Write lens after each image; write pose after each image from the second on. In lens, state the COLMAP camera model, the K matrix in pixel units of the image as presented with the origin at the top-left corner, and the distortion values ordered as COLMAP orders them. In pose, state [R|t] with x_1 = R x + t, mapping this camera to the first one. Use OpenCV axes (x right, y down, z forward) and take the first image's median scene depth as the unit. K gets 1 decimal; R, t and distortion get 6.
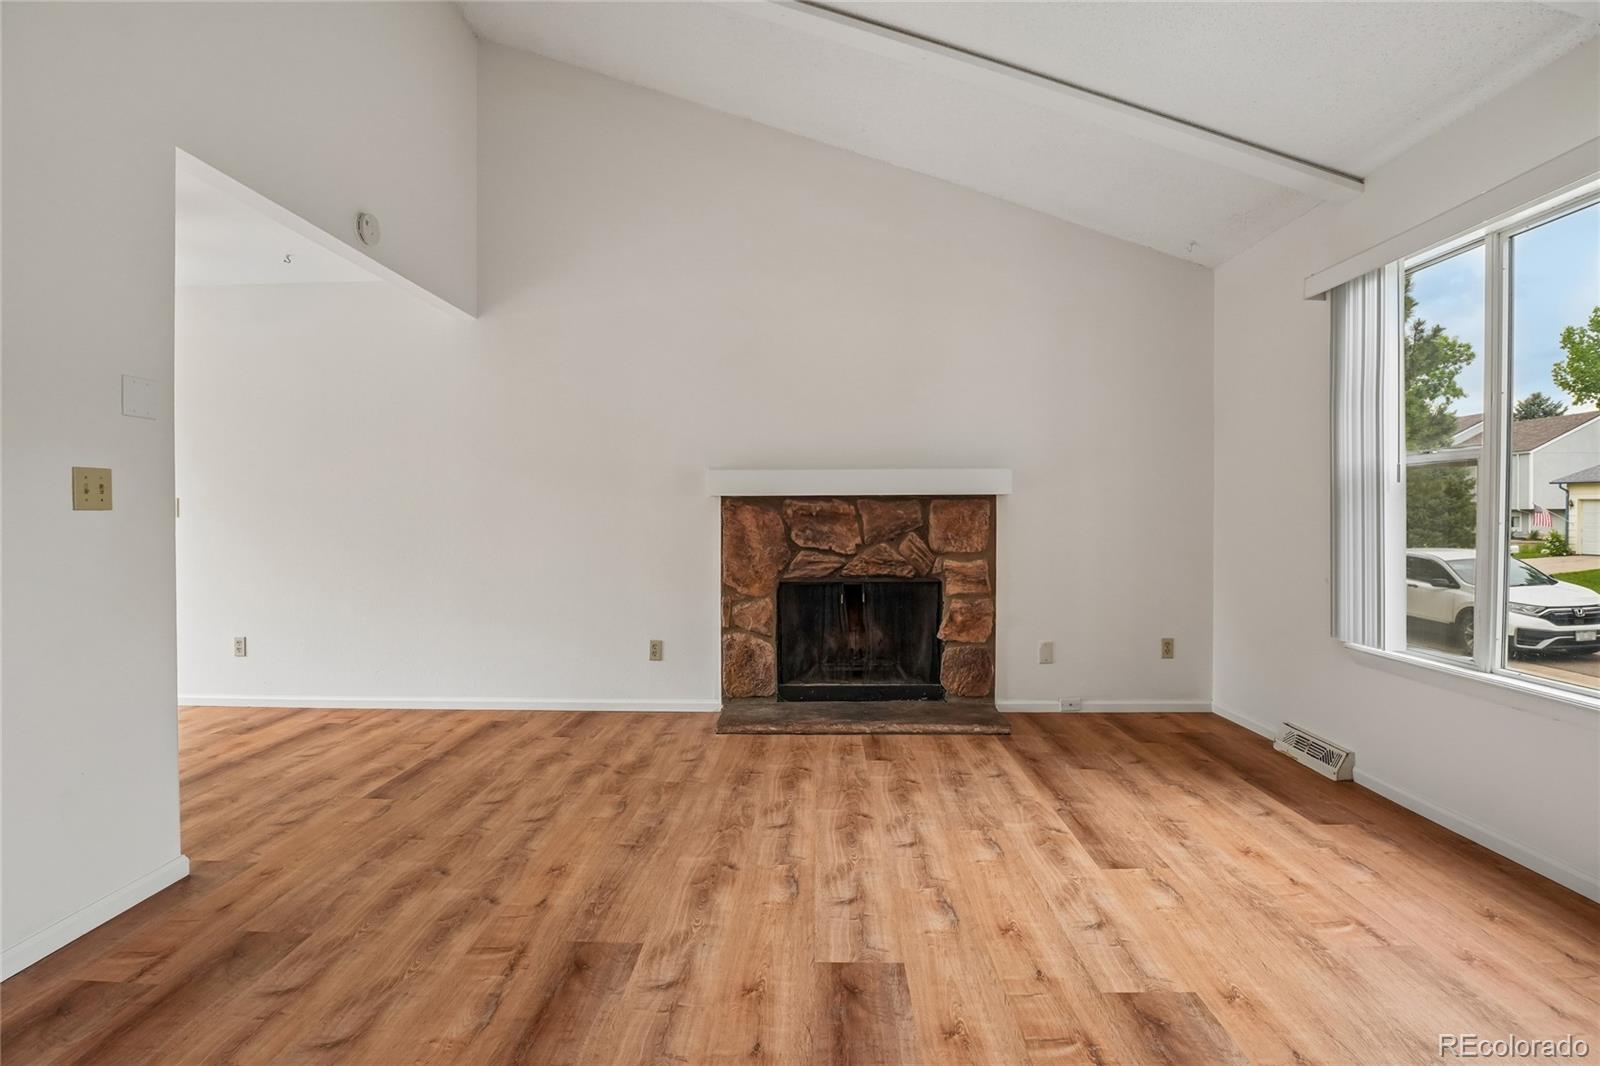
lens RADIAL K [[800.3, 0, 780.0], [0, 800.3, 512.8], [0, 0, 1]] dist [-0.019821, 0.004874]
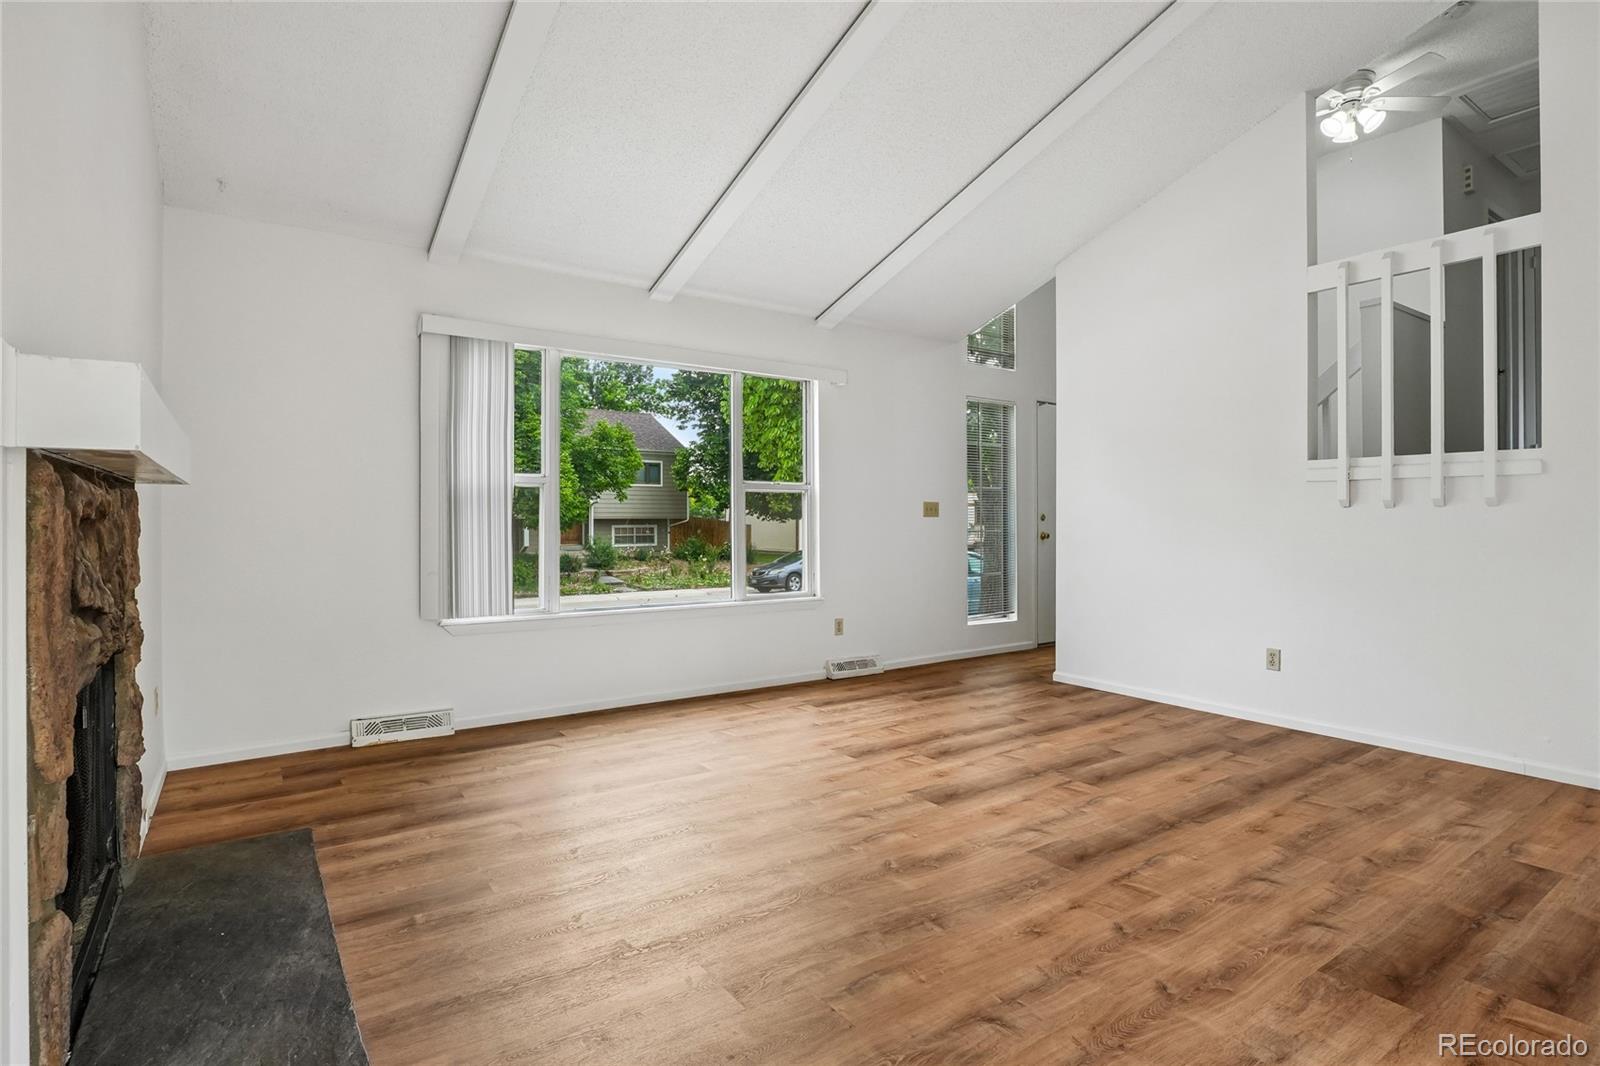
lens RADIAL K [[800.3, 0, 804.4], [0, 800.3, 535.5], [0, 0, 1]] dist [-0.019821, 0.004874]
pose [[-0.615312, -0.010048, 0.788219, -0.900788], [-0.002416, 0.999938, 0.010861, 0.016178], [-0.788280, 0.004778, -0.615298, 1.941931]]
